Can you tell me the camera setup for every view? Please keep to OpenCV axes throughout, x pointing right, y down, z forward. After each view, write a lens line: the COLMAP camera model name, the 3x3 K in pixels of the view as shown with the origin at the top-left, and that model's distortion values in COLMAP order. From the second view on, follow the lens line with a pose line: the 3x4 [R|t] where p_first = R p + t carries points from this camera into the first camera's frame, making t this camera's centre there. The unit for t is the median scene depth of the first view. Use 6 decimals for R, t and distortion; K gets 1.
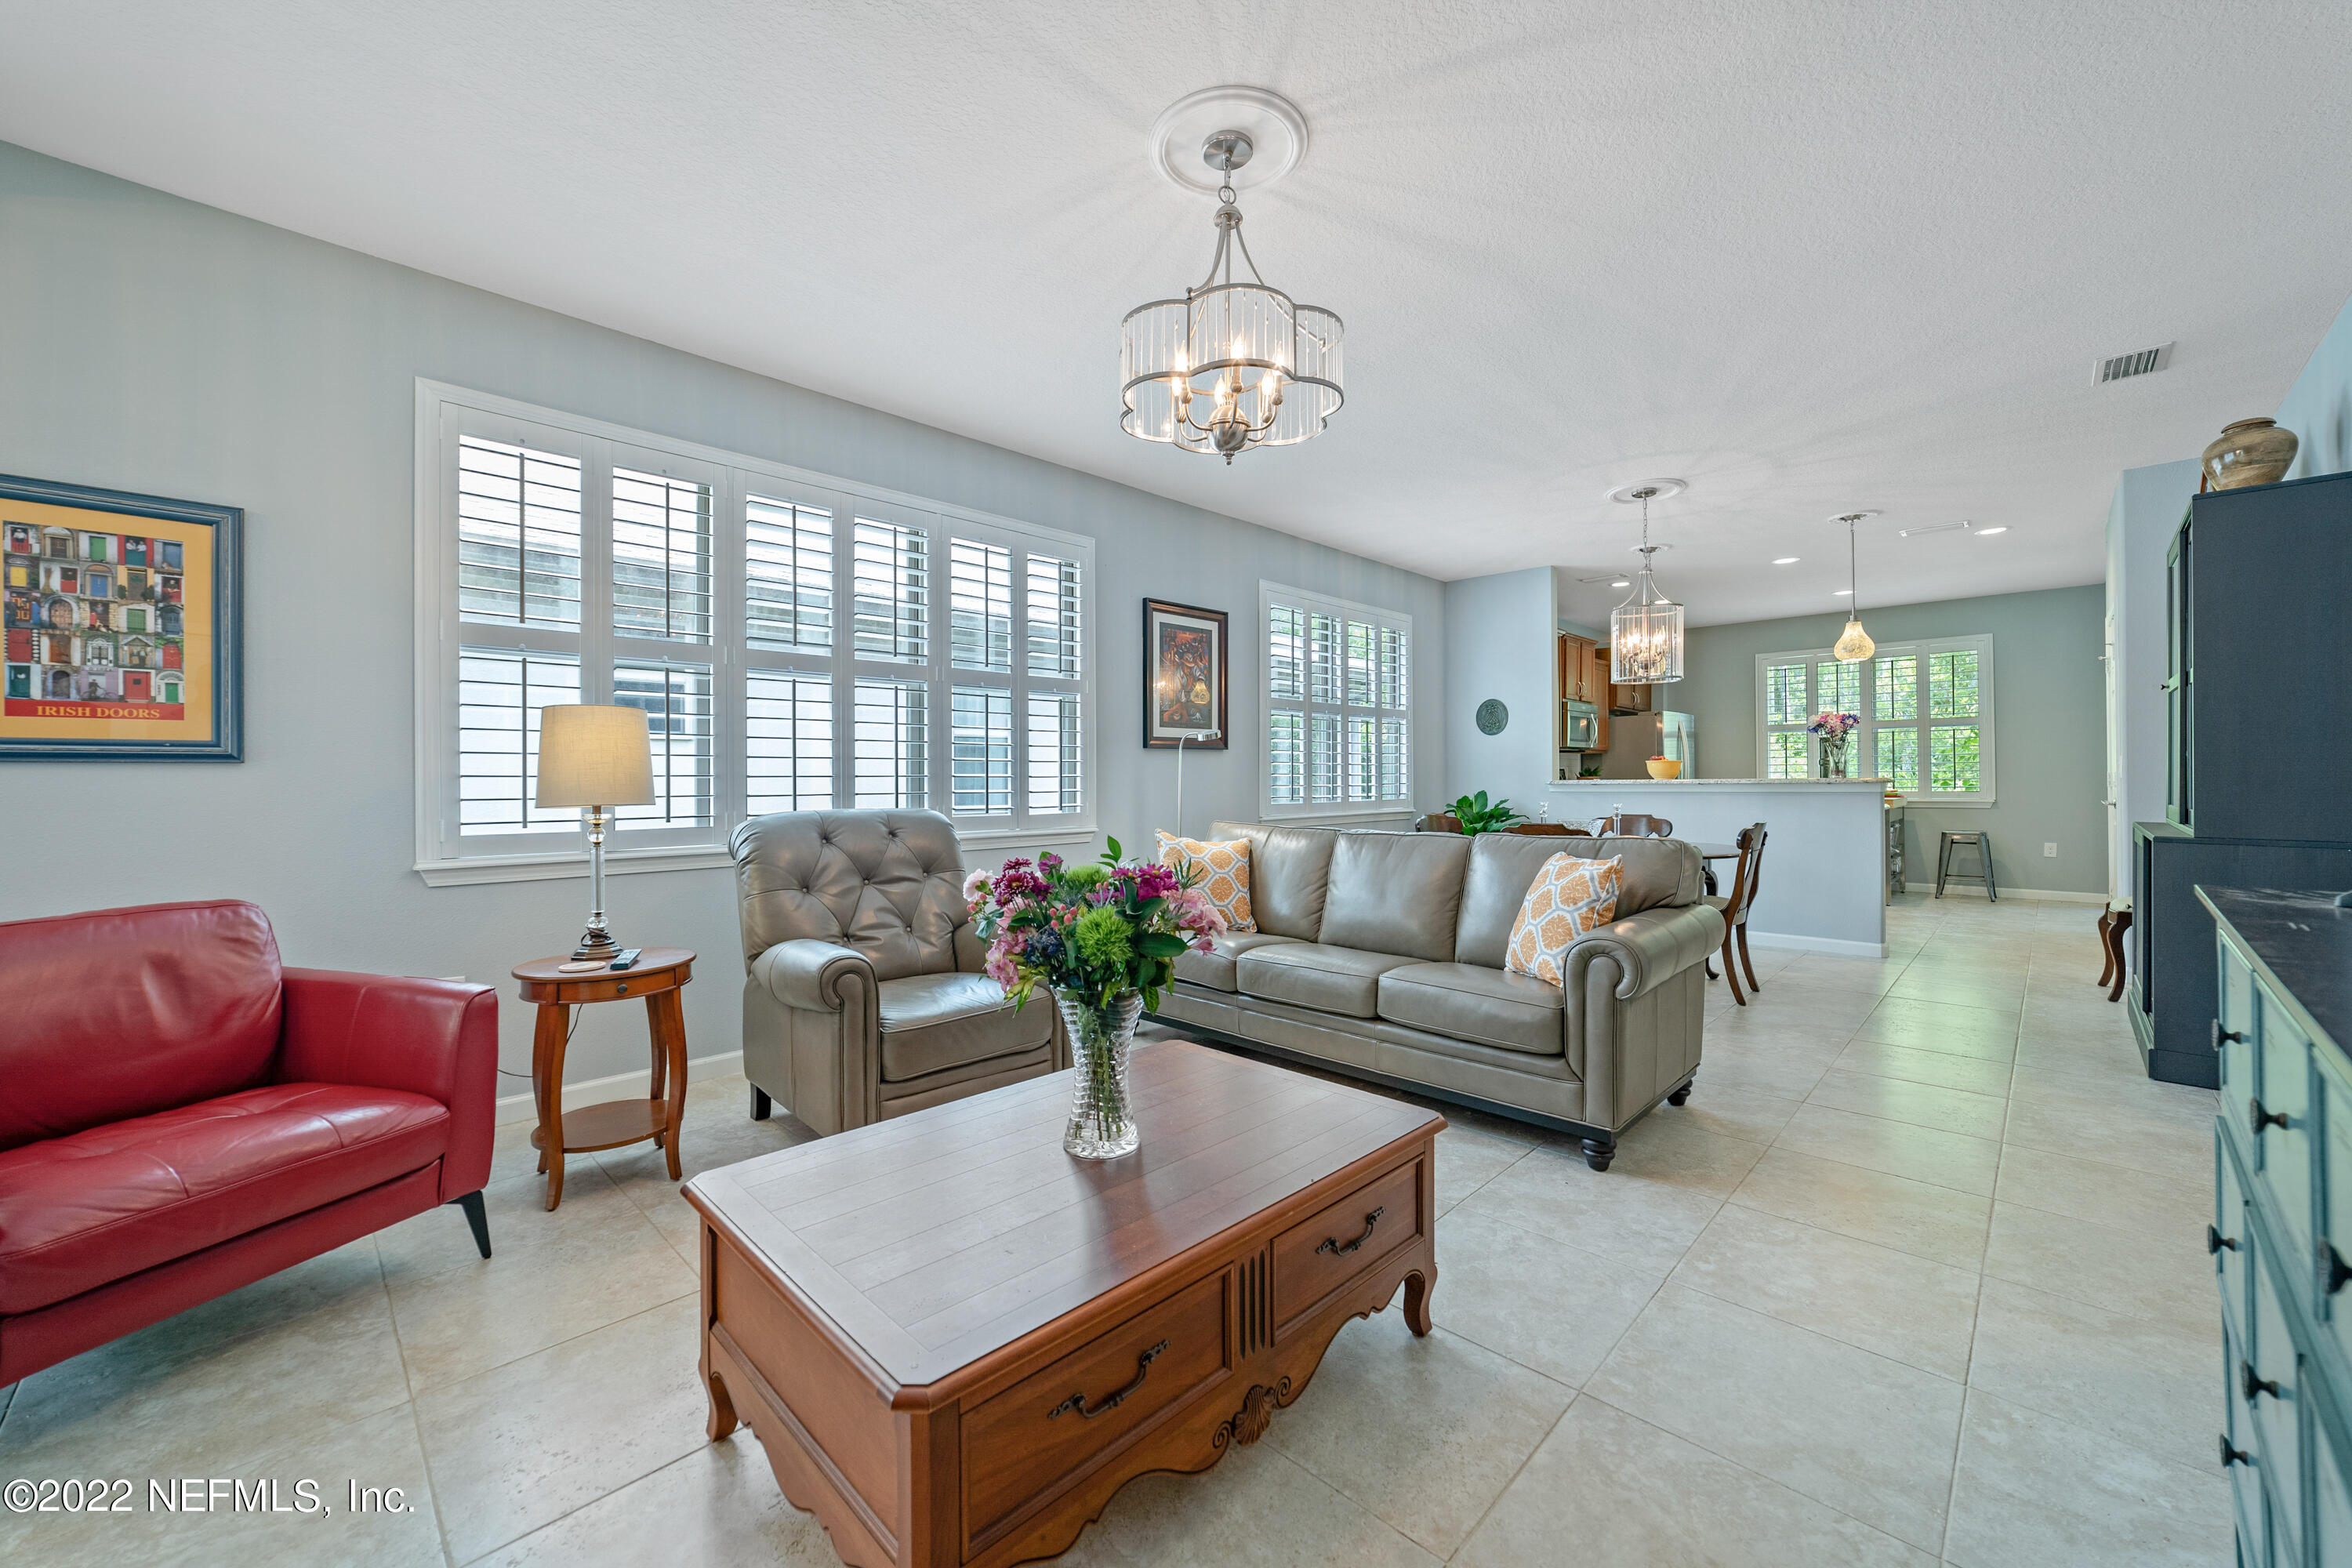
lens RADIAL K [[900.2, 0, 1173.5], [0, 900.2, 775.7], [0, 0, 1]] dist [-0.012640, -0.000038]
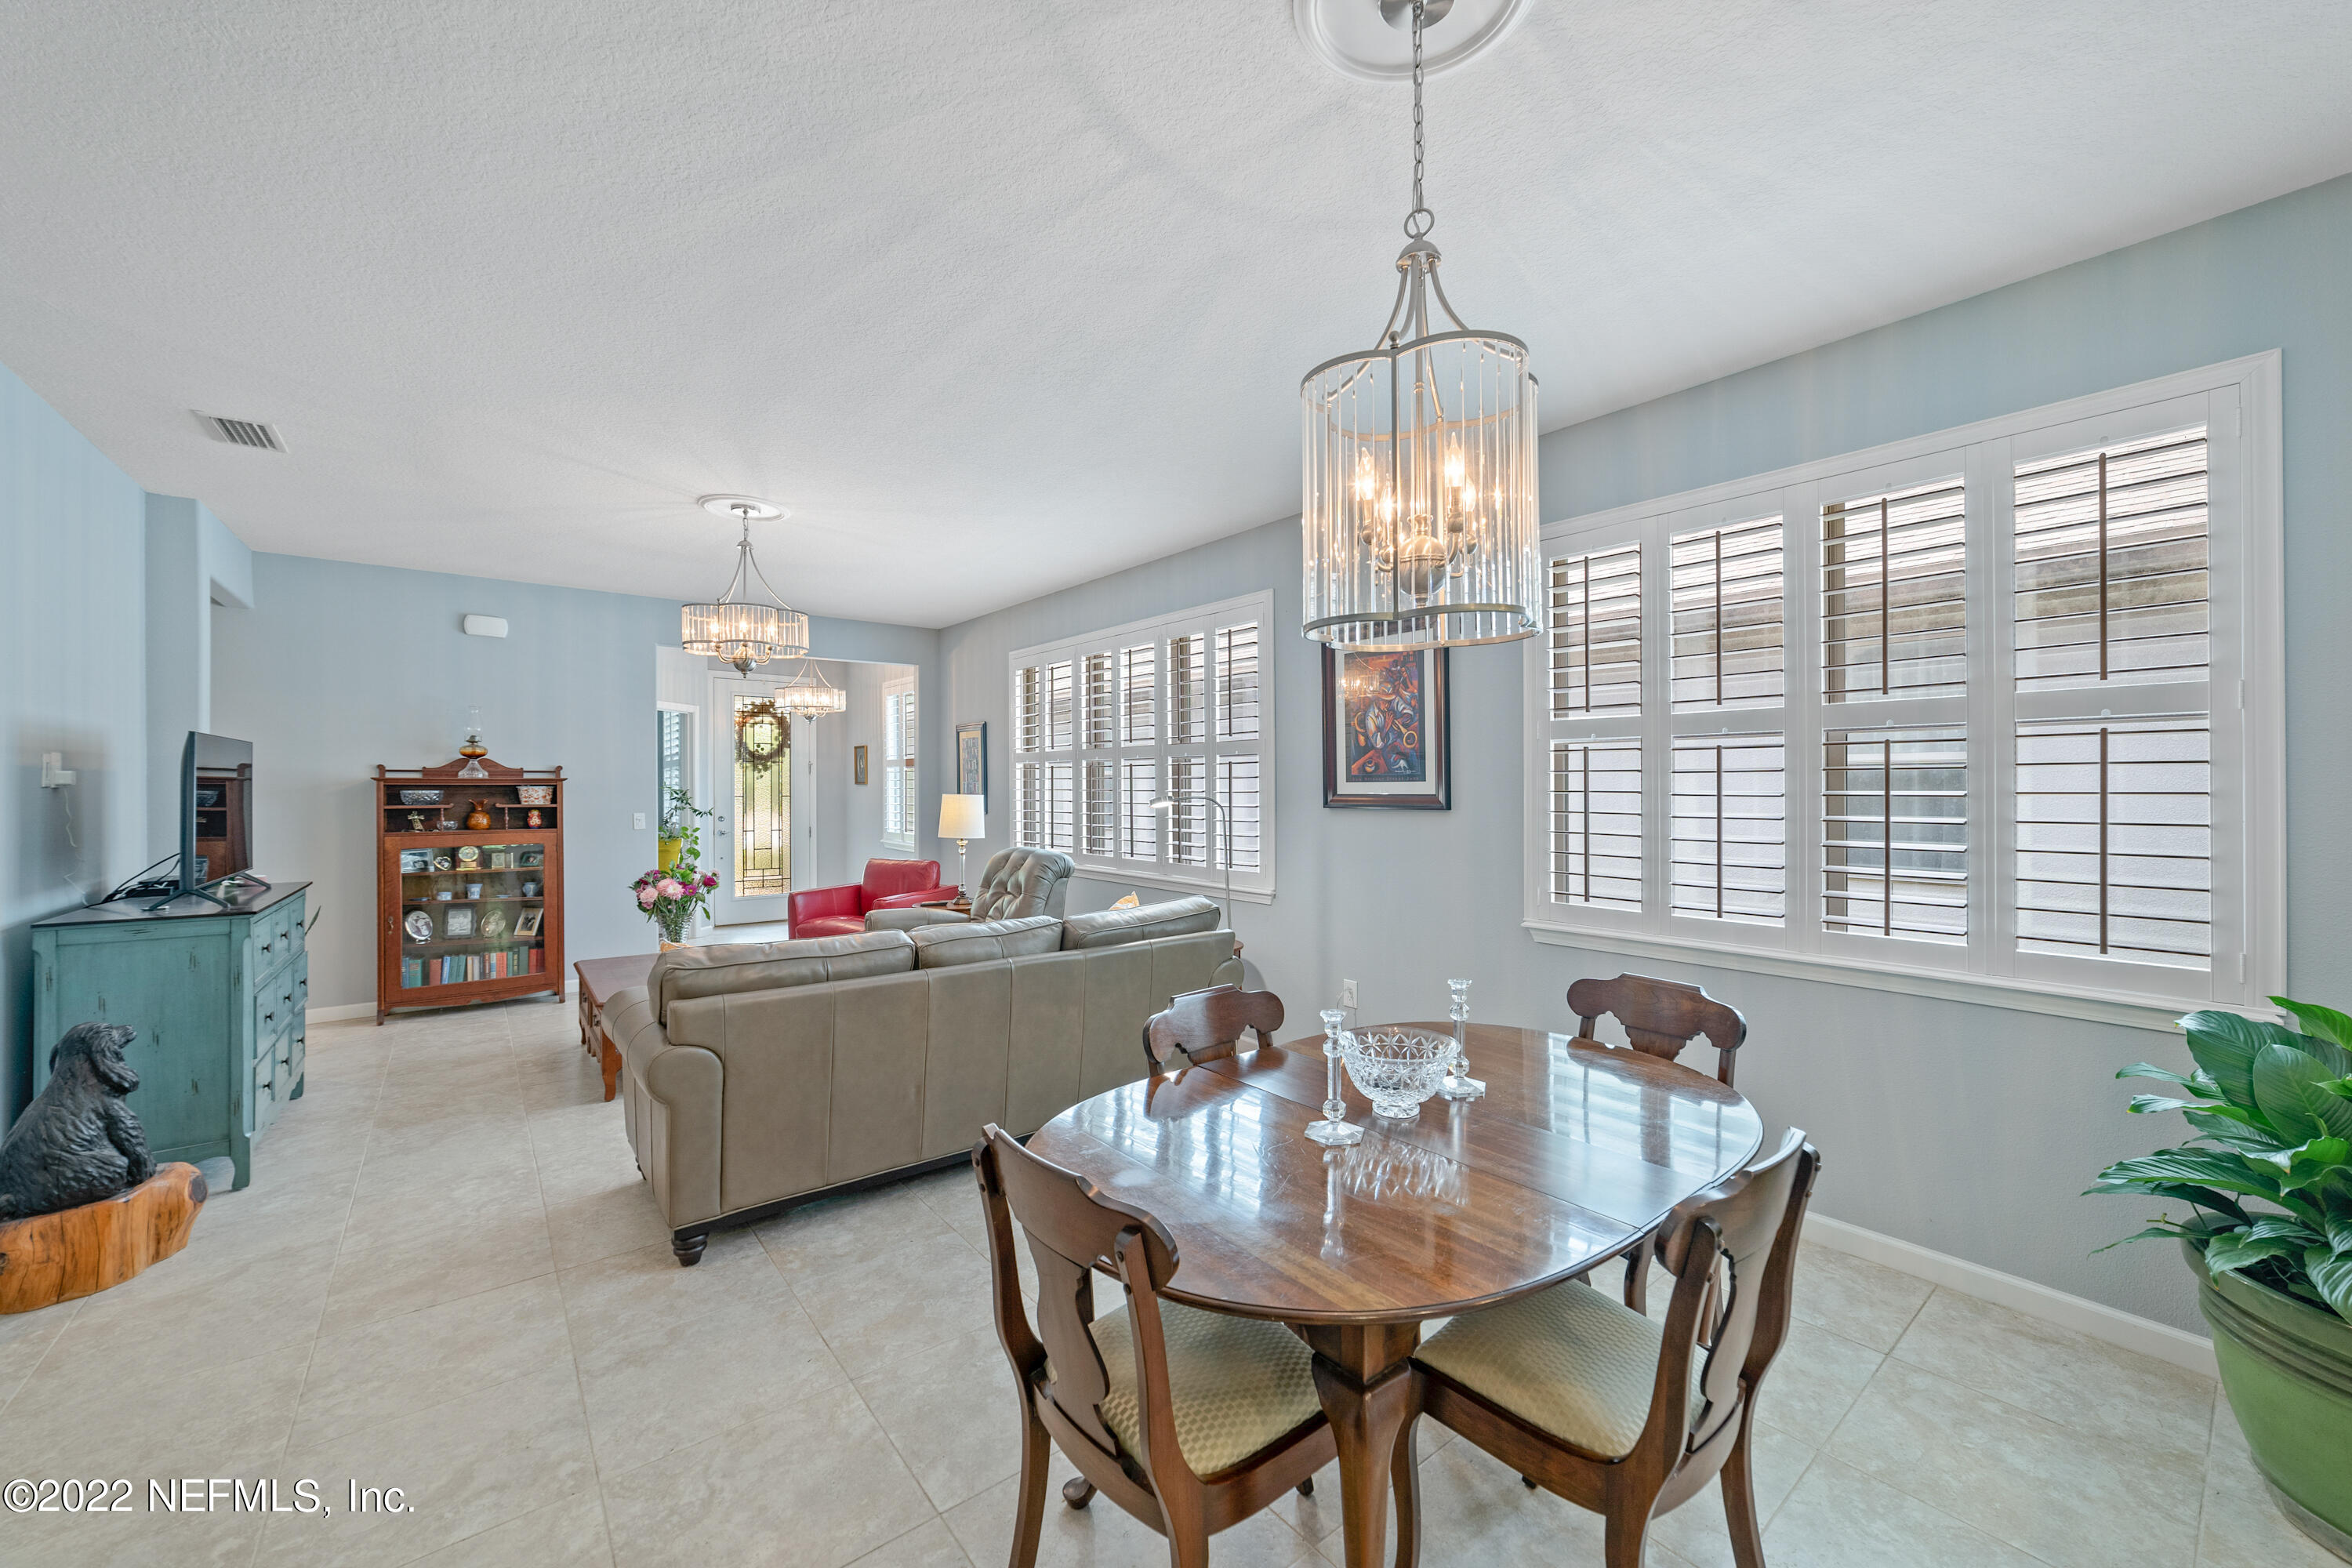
lens RADIAL K [[887.3, 0, 1175.5], [0, 887.3, 775.0], [0, 0, 1]] dist [-0.014080, 0.000411]
pose [[-0.110157, -0.008901, -0.993874, 1.379969], [0.003816, 0.999949, -0.009379, -0.091444], [0.993907, -0.004826, -0.110117, 1.589380]]
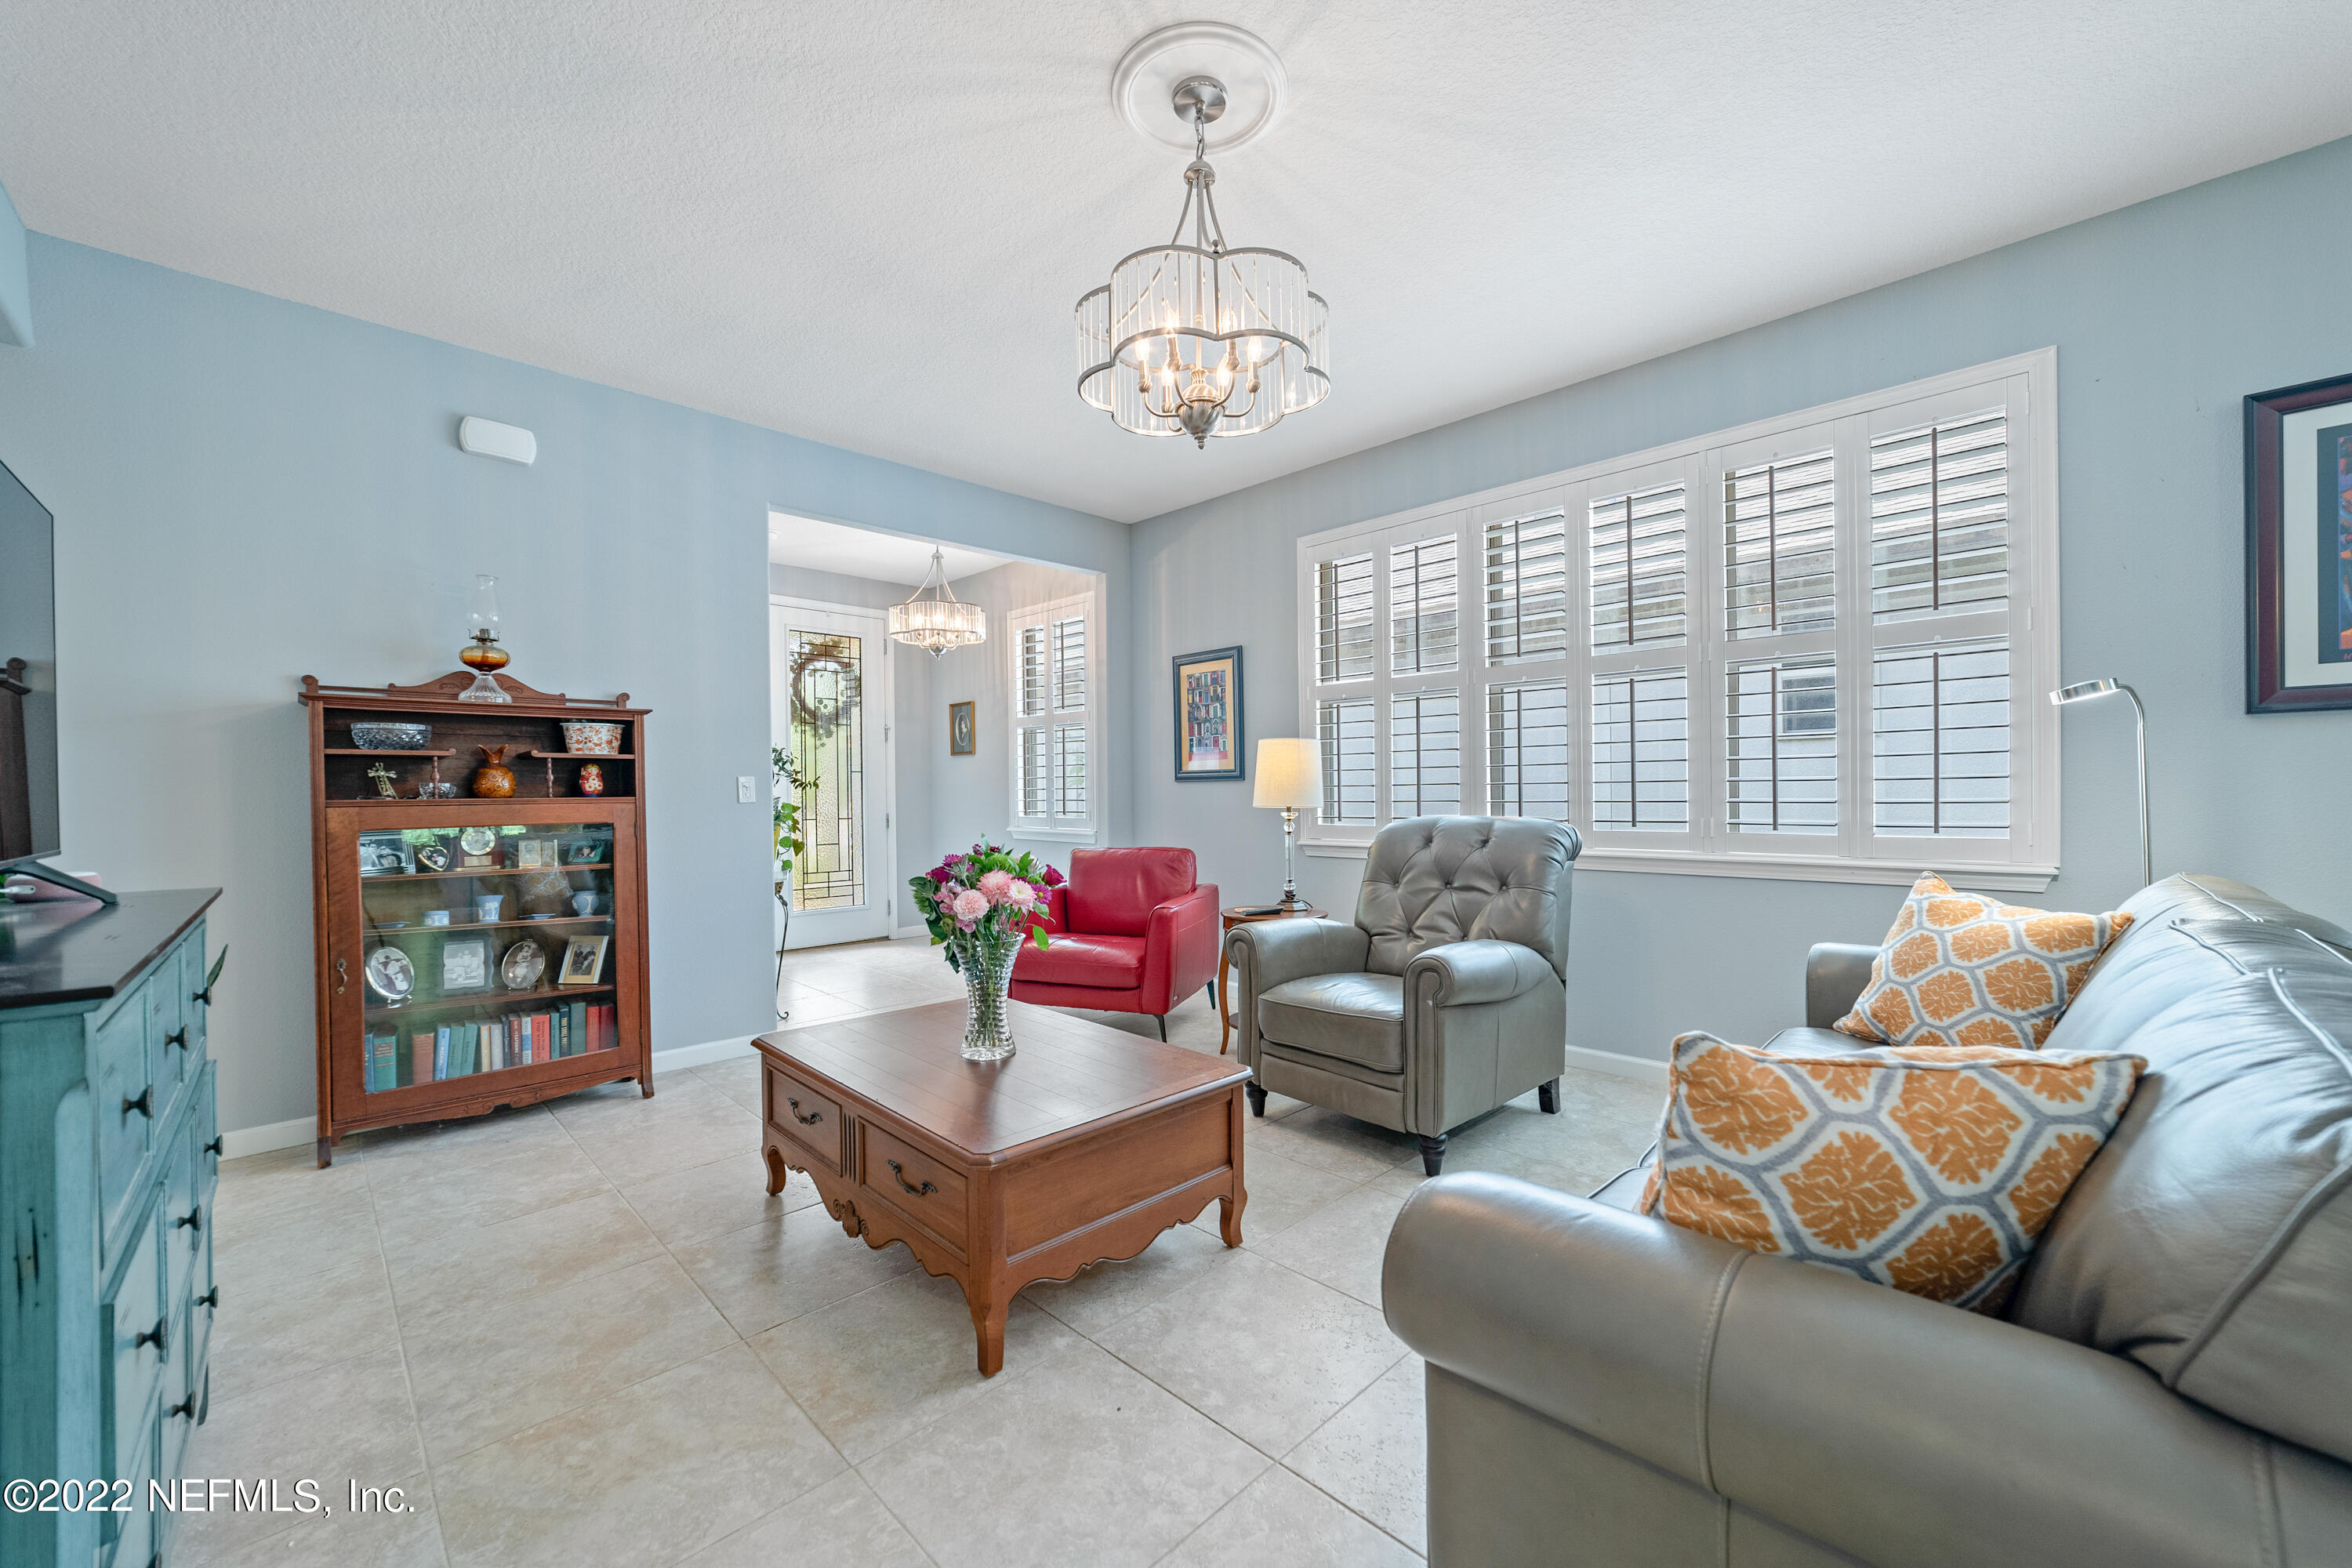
lens RADIAL K [[906.9, 0, 1173.5], [0, 906.9, 786.2], [0, 0, 1]] dist [-0.009161, 0.000248]
pose [[-0.013612, -0.002717, -0.999904, 0.749464], [0.014098, 0.999896, -0.002909, 0.001555], [0.999808, -0.014136, -0.013573, 0.737064]]
